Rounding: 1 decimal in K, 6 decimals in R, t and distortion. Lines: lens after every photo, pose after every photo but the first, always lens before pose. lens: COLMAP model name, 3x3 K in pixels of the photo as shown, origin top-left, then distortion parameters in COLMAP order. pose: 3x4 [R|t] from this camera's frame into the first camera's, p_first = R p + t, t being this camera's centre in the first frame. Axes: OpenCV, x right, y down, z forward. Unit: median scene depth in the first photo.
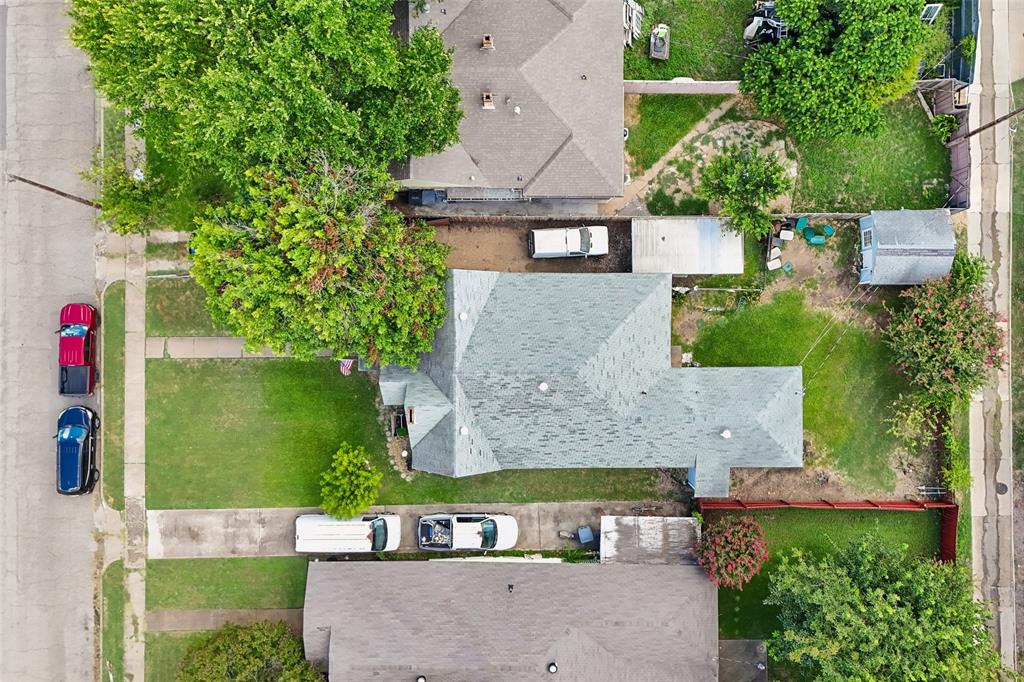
lens RADIAL K [[874.1, 0, 519.2], [0, 874.1, 341.7], [0, 0, 1]] dist [0.131267, -0.191738]
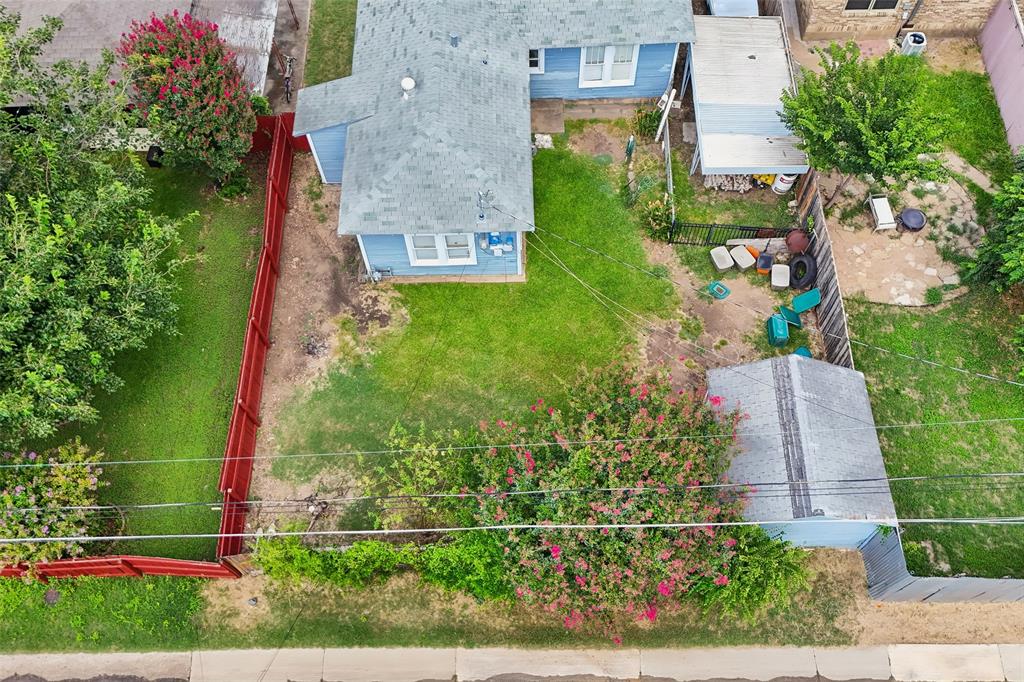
lens RADIAL K [[874.1, 0, 519.2], [0, 874.1, 341.7], [0, 0, 1]] dist [0.131267, -0.191738]
pose [[0.005587, 0.887013, -0.461710, 0.574129], [-0.999981, 0.006207, -0.000177, 0.035469], [0.002709, 0.461702, 0.887031, 0.545605]]
